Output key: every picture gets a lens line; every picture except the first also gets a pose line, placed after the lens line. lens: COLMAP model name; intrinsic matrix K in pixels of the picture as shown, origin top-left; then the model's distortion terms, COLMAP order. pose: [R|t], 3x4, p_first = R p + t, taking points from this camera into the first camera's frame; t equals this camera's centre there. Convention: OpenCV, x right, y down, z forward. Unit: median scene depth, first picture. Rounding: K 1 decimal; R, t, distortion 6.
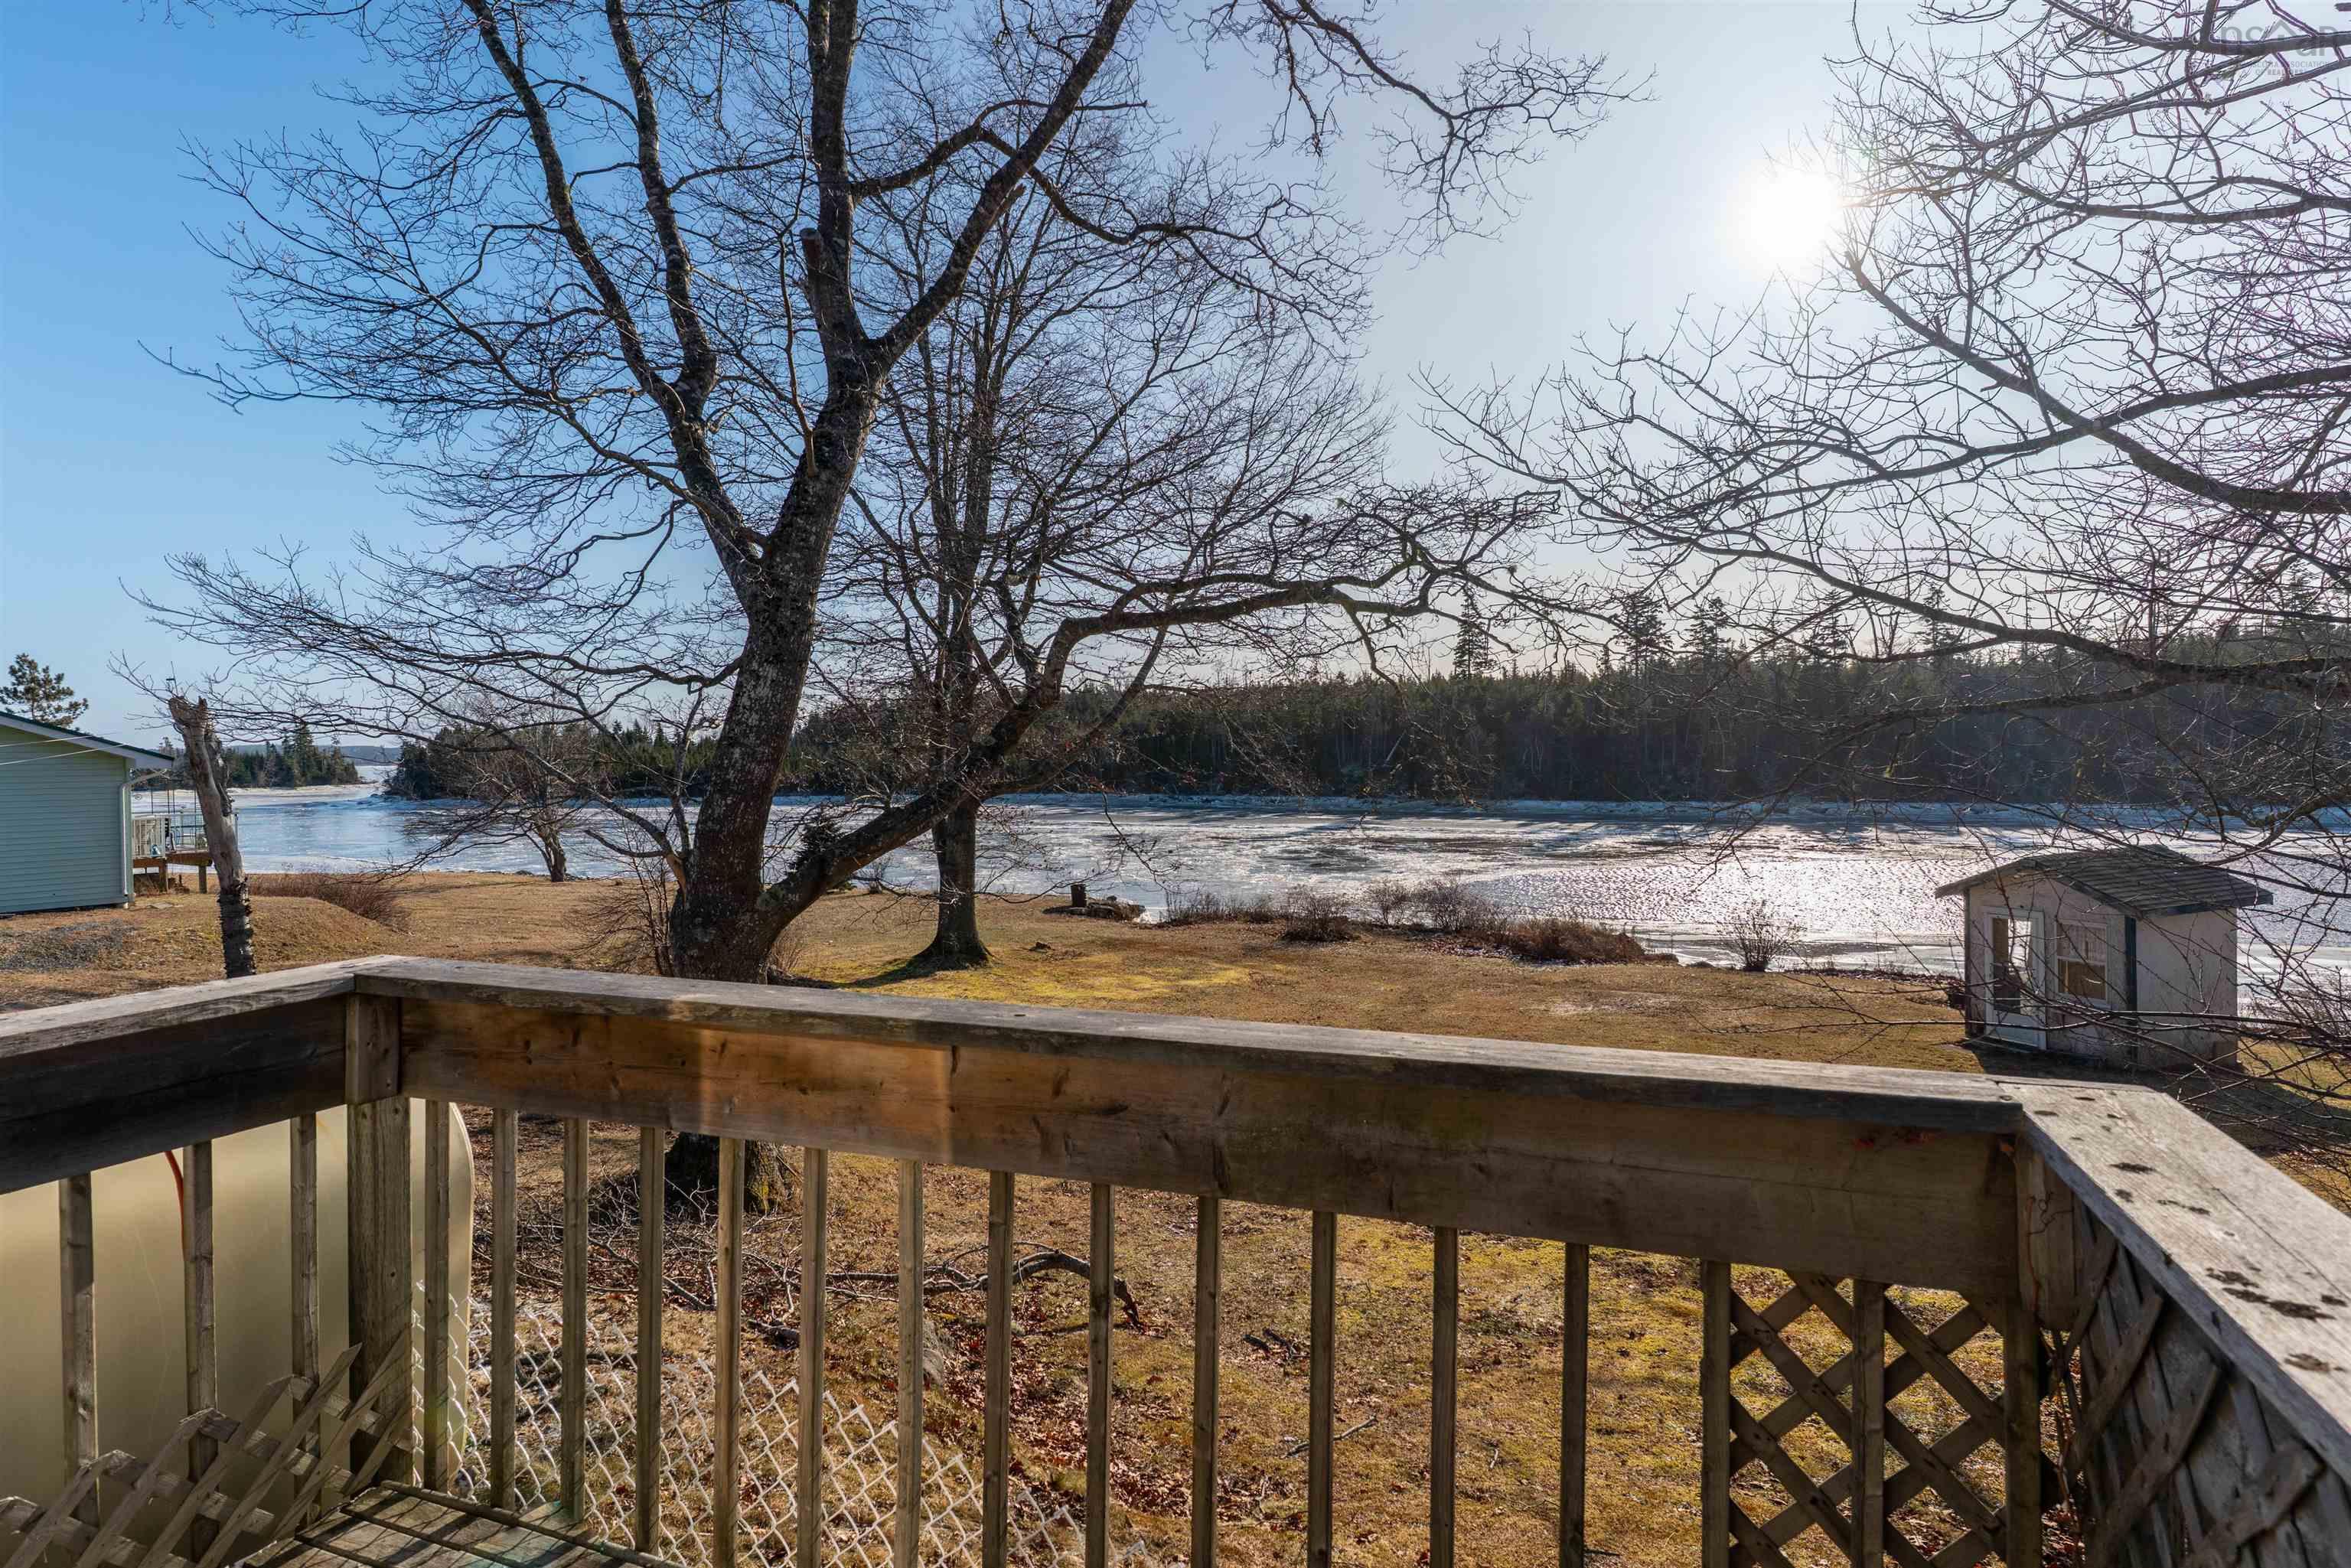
lens RADIAL K [[1382.1, 0, 1138.0], [0, 1382.1, 785.3], [0, 0, 1]] dist [-0.004697, -0.000914]
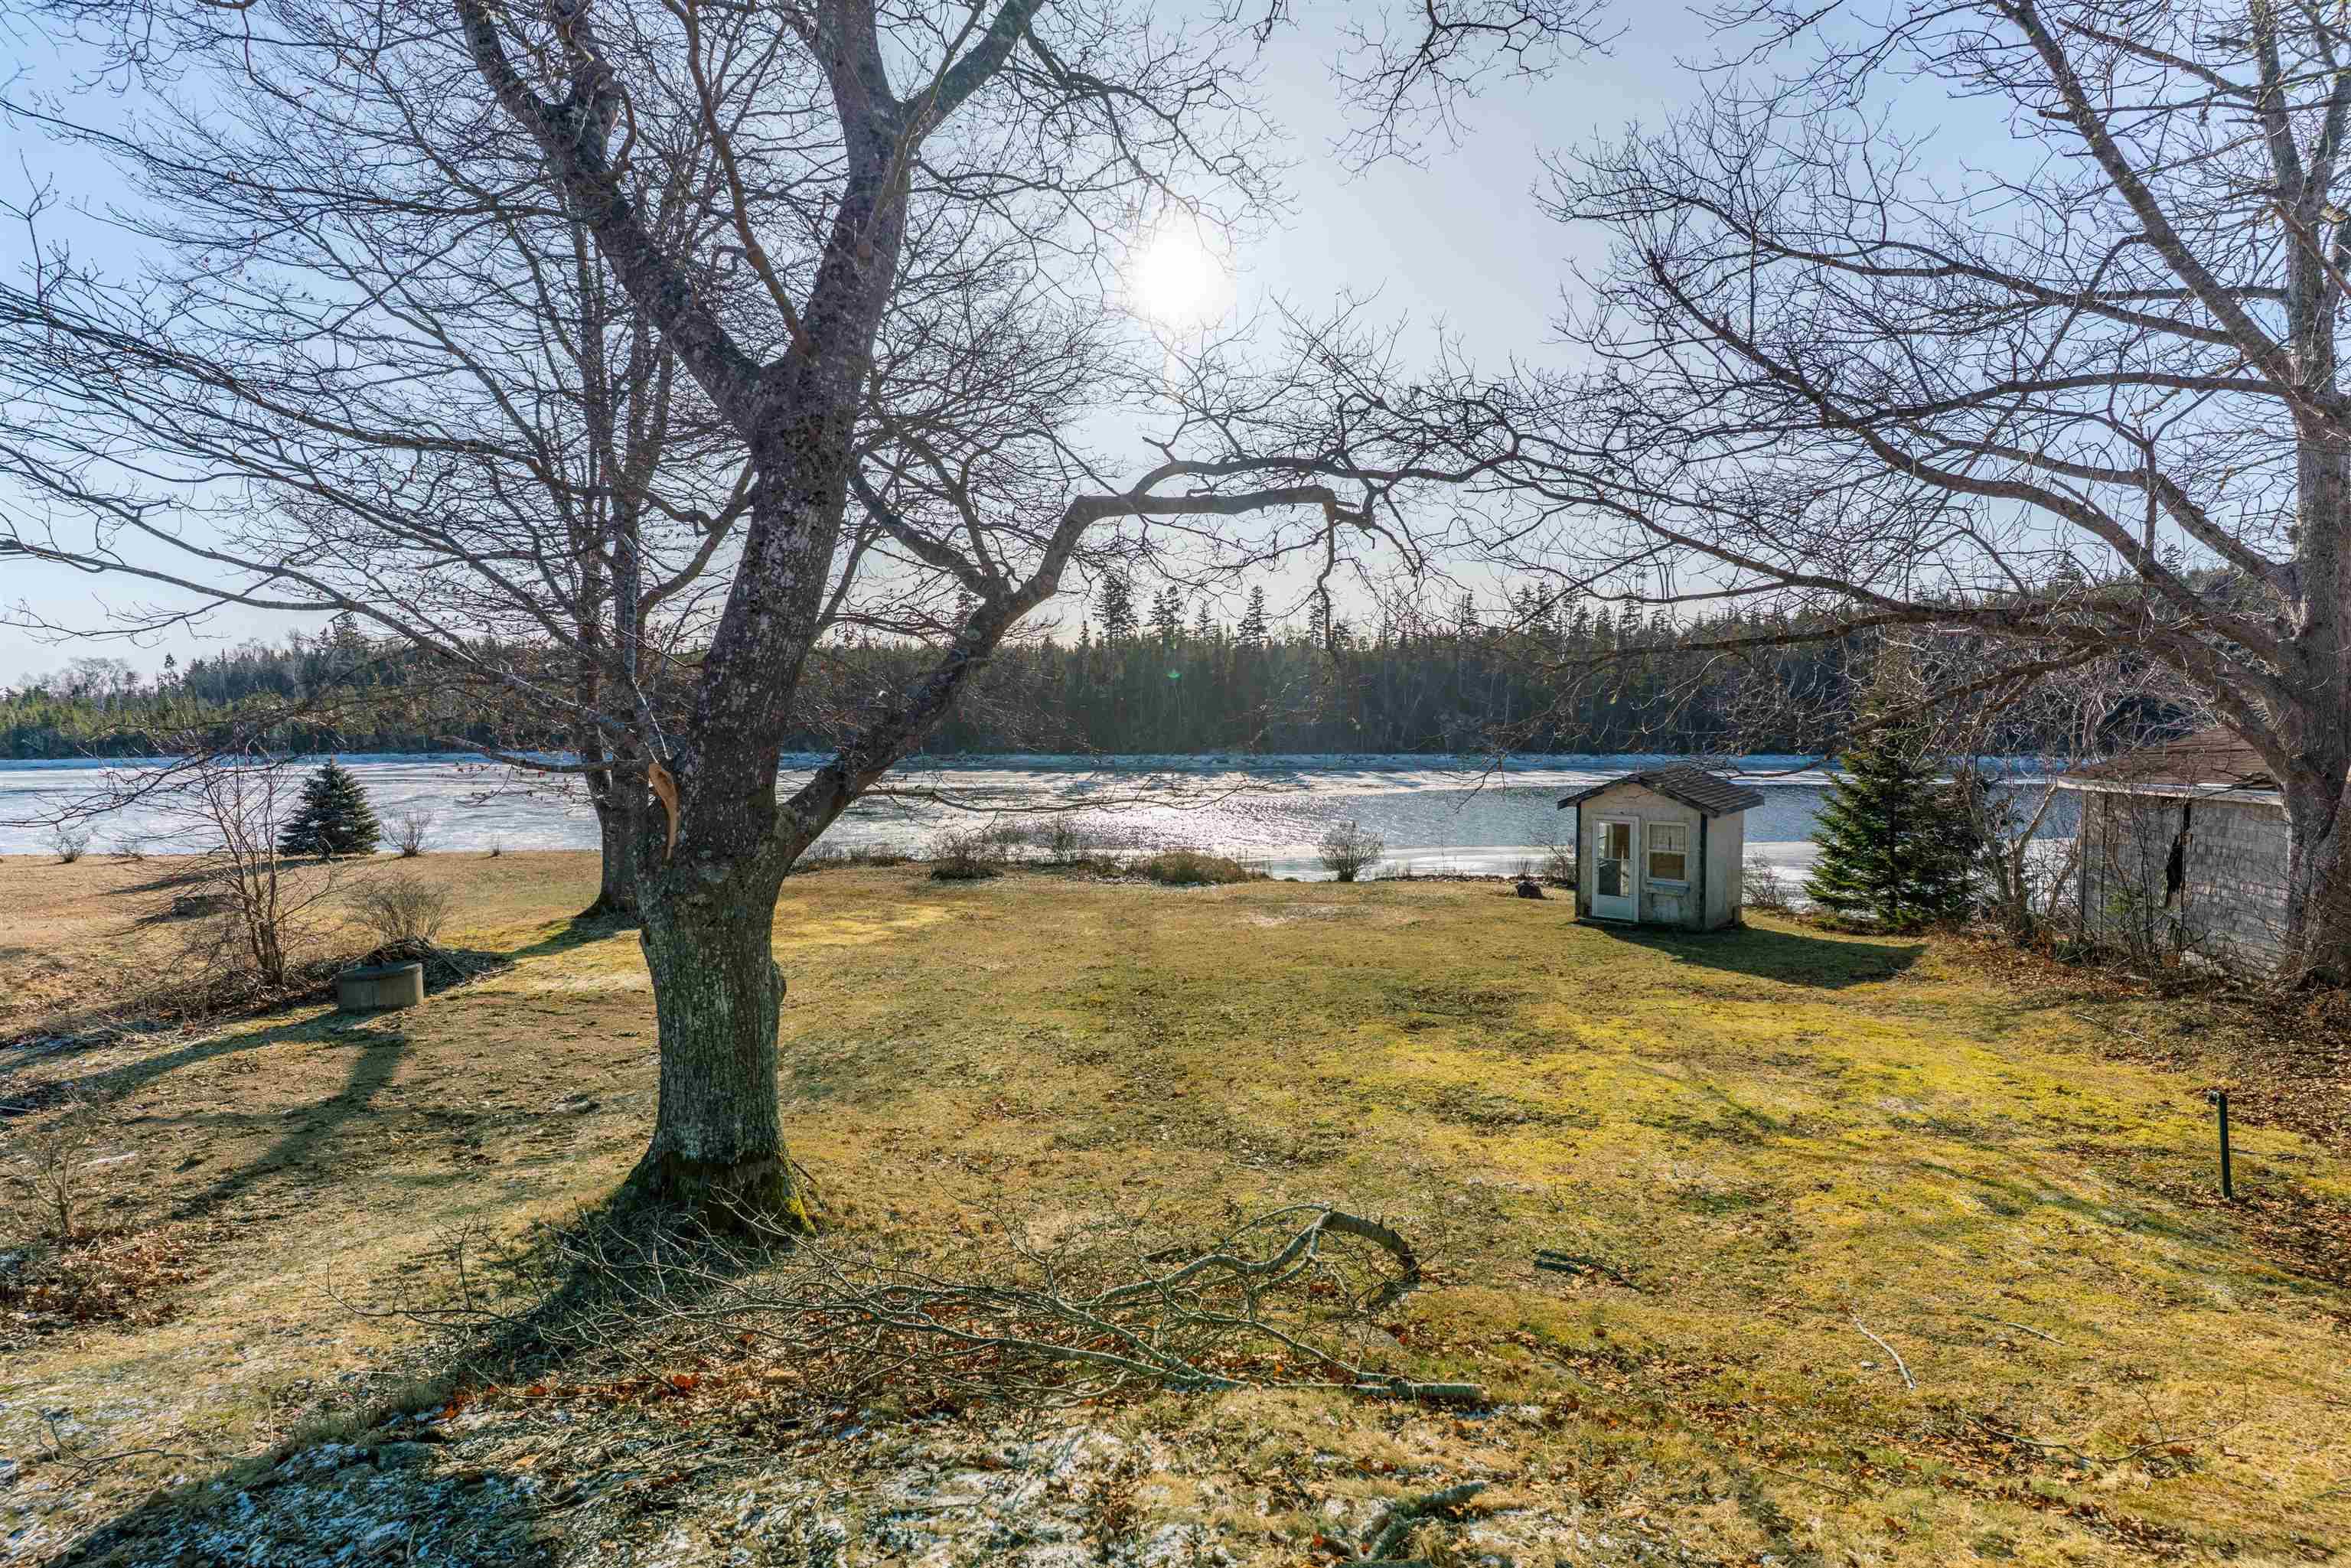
lens RADIAL K [[1207.4, 0, 1206.1], [0, 1207.4, 788.0], [0, 0, 1]] dist [0.000741, 0.000387]
pose [[0.880297, -0.020006, 0.474001, -0.141806], [0.005251, 0.999460, 0.032433, 0.016278], [-0.474394, -0.026062, 0.879927, 0.117731]]
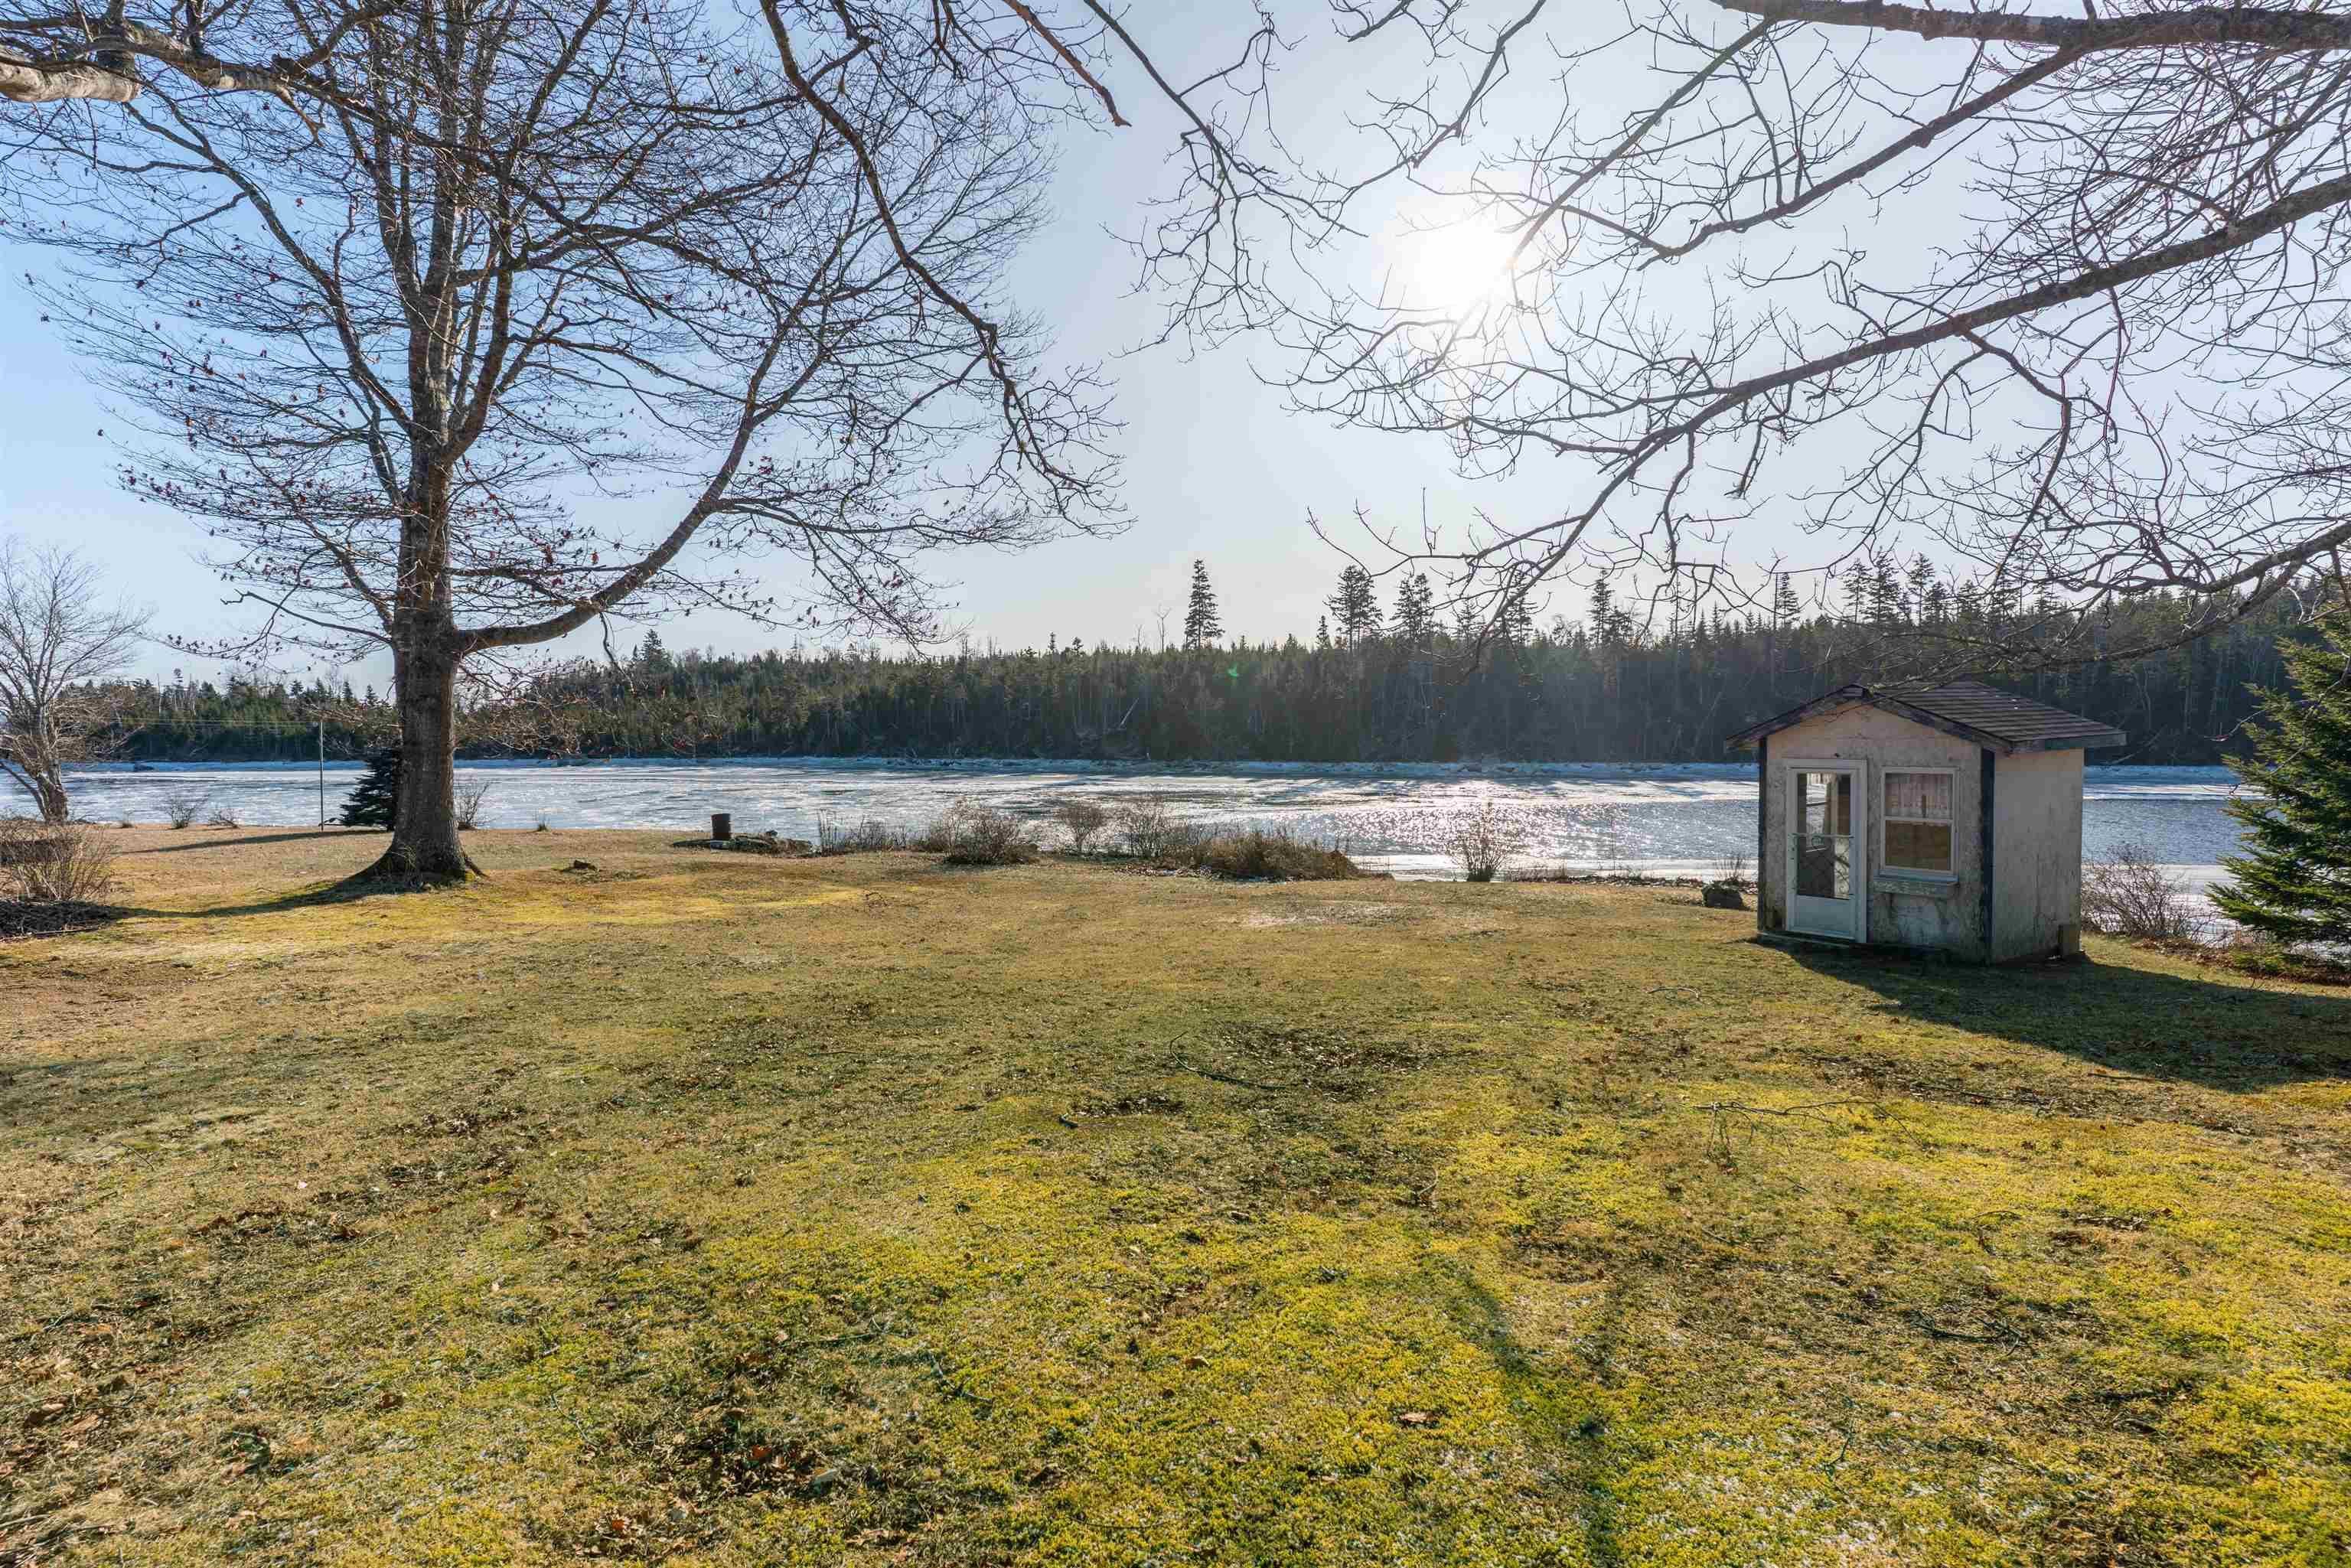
lens RADIAL K [[1207.4, 0, 1206.1], [0, 1207.4, 788.0], [0, 0, 1]] dist [0.000741, 0.000387]
pose [[0.974252, -0.000087, 0.225463, 0.095834], [-0.001218, 0.999983, 0.005648, 0.062621], [-0.225459, -0.005777, 0.974235, 0.264993]]
